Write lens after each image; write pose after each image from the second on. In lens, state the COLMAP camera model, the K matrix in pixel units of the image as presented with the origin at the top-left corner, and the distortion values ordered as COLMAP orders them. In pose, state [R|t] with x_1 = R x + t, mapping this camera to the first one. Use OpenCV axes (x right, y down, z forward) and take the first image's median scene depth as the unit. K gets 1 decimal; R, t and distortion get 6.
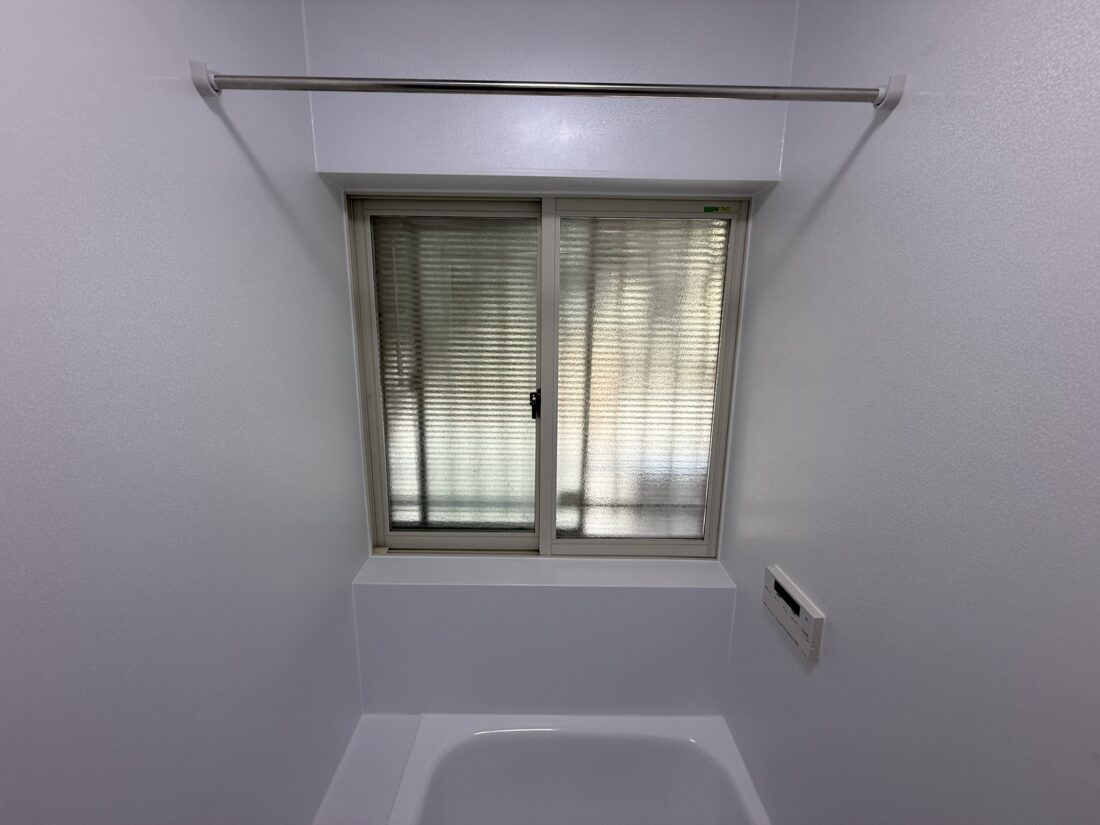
lens RADIAL K [[438.0, 0, 543.0], [0, 438.0, 413.6], [0, 0, 1]] dist [-0.000590, -0.000019]
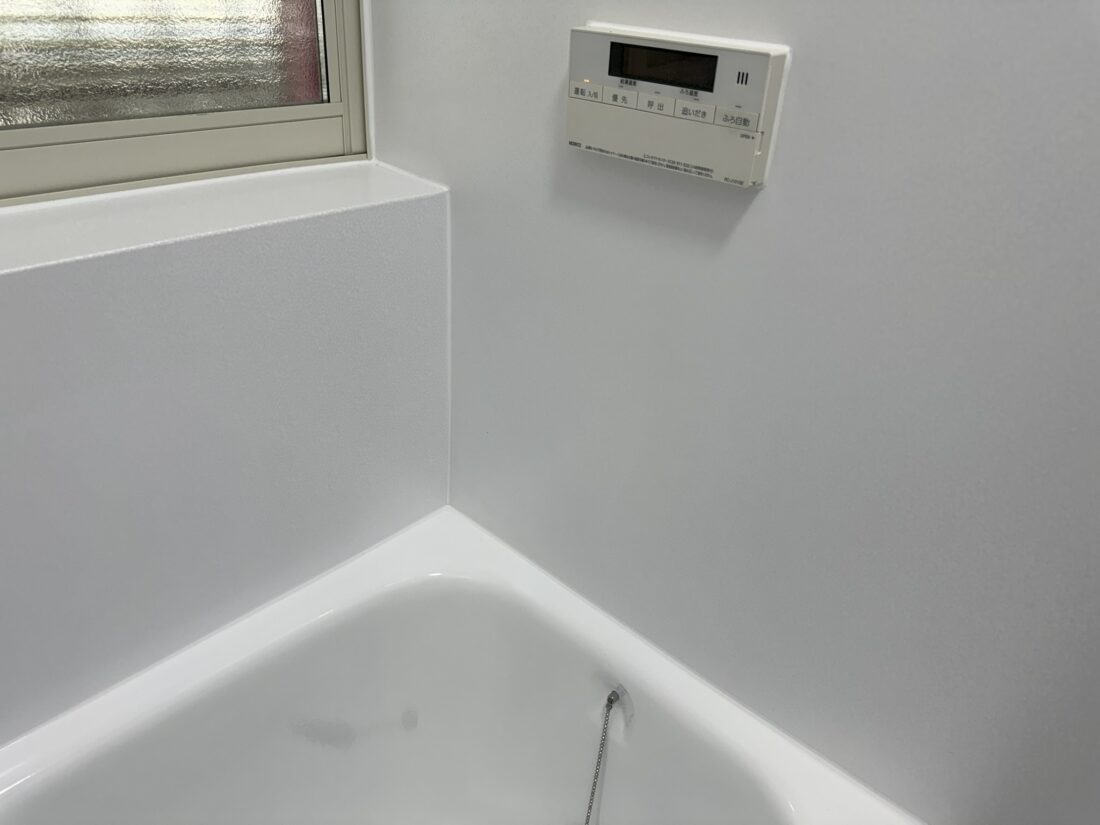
lens RADIAL K [[787.0, 0, 556.2], [0, 787.0, 403.1], [0, 0, 1]] dist [0.029435, -0.044428]
pose [[0.671051, -0.335109, 0.661357, -0.013395], [0.091809, 0.922717, 0.374385, 0.288564], [-0.735705, -0.190513, 0.649956, 0.401621]]
